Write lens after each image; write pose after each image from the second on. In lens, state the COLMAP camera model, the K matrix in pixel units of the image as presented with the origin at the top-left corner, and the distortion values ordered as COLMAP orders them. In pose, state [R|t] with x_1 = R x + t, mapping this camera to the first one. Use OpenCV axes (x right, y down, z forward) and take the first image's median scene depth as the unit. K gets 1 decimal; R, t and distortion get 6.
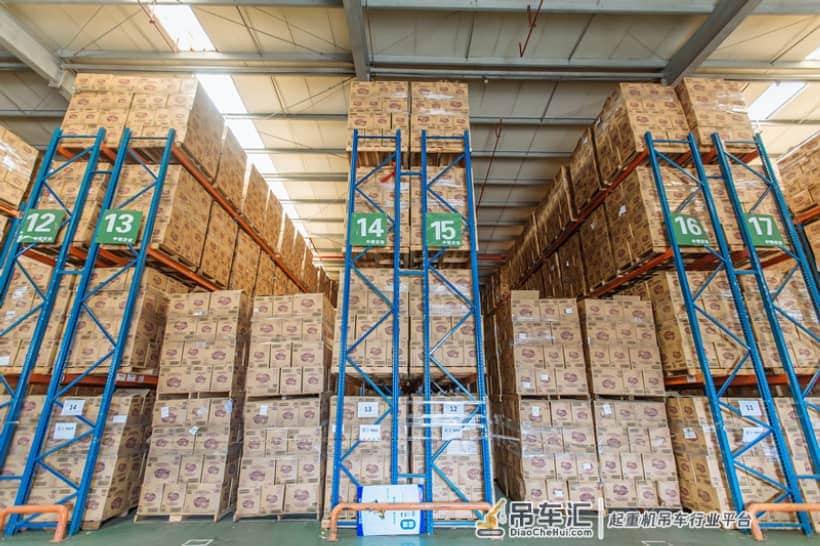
lens RADIAL K [[362.9, 0, 411.6], [0, 362.9, 272.6], [0, 0, 1]] dist [-0.000153, -0.000340]
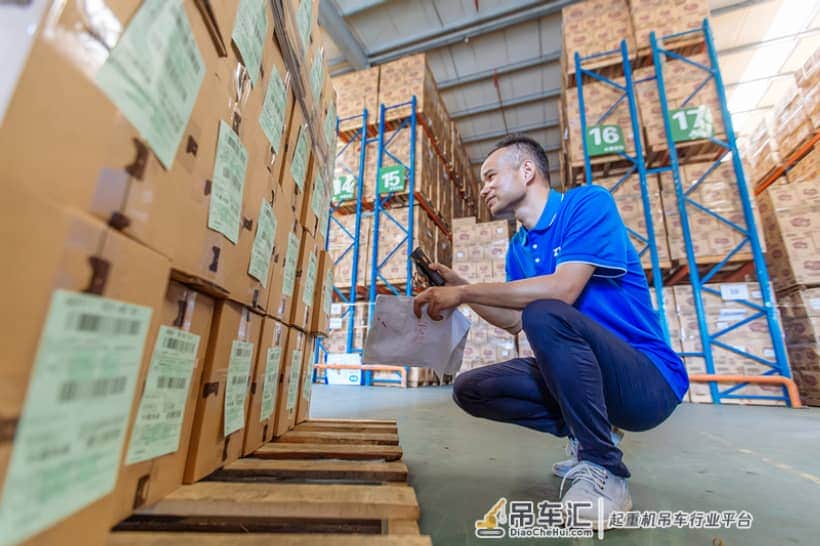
lens RADIAL K [[362.9, 0, 408.8], [0, 362.9, 272.8], [0, 0, 1]] dist [-0.000153, -0.000340]
pose [[0.925137, -0.073781, -0.372395, 0.598586], [0.096764, 0.994361, 0.043381, 0.164206], [0.367095, -0.076168, 0.927060, -0.206603]]
